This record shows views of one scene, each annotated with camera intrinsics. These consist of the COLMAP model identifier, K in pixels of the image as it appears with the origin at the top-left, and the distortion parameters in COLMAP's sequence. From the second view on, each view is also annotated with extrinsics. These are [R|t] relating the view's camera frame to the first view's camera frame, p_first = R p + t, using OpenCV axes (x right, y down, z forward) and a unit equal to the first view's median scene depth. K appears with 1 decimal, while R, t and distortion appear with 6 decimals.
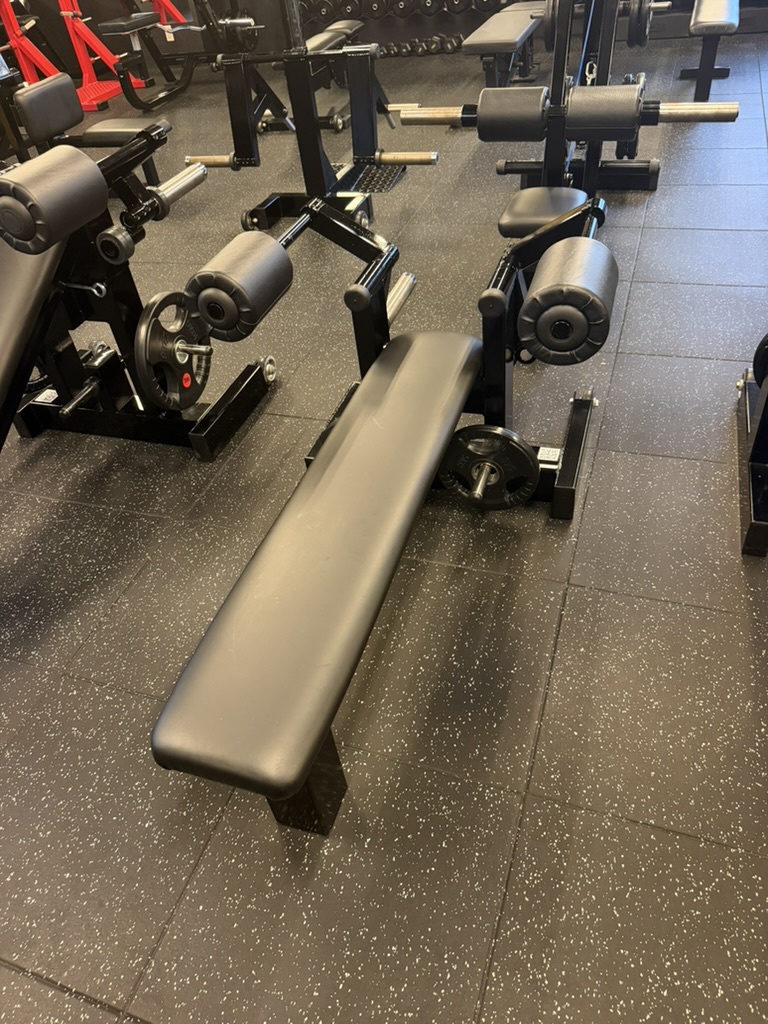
lens RADIAL K [[725.4, 0, 383.3], [0, 725.4, 508.3], [0, 0, 1]] dist [0.011500, -0.010674]
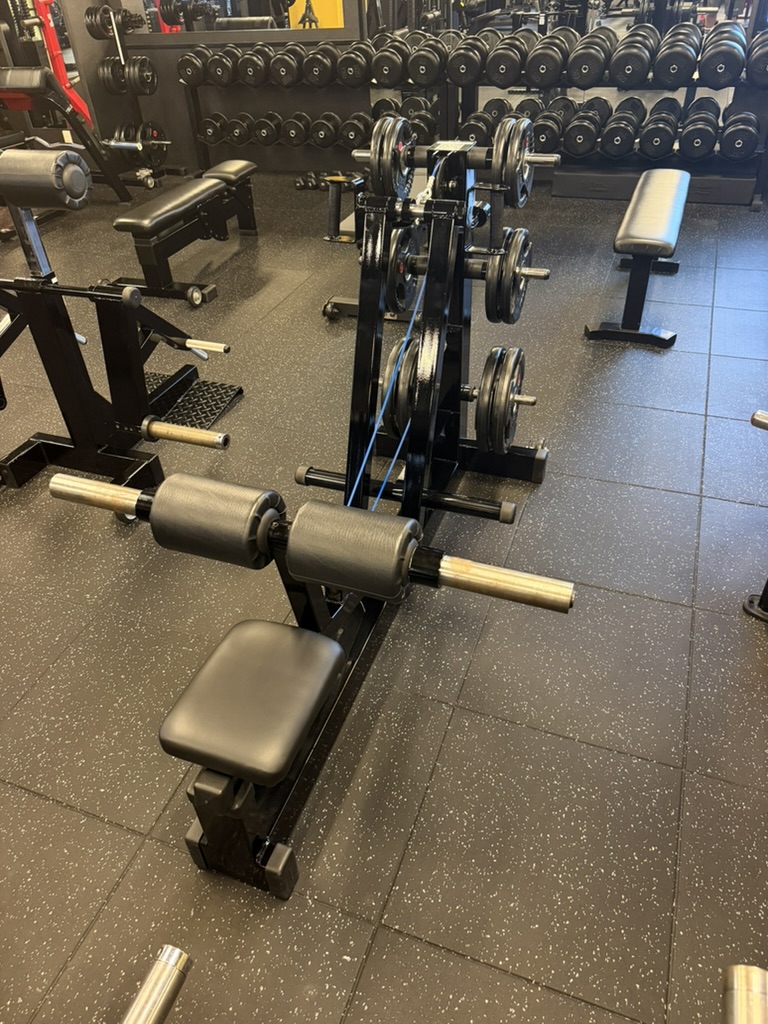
lens RADIAL K [[725.4, 0, 379.5], [0, 725.4, 512.2], [0, 0, 1]] dist [0.011500, -0.010674]
pose [[0.997974, 0.063147, 0.007784, 0.187904], [-0.062633, 0.996553, -0.054393, -0.322543], [-0.011192, 0.053795, 0.998489, 0.252633]]
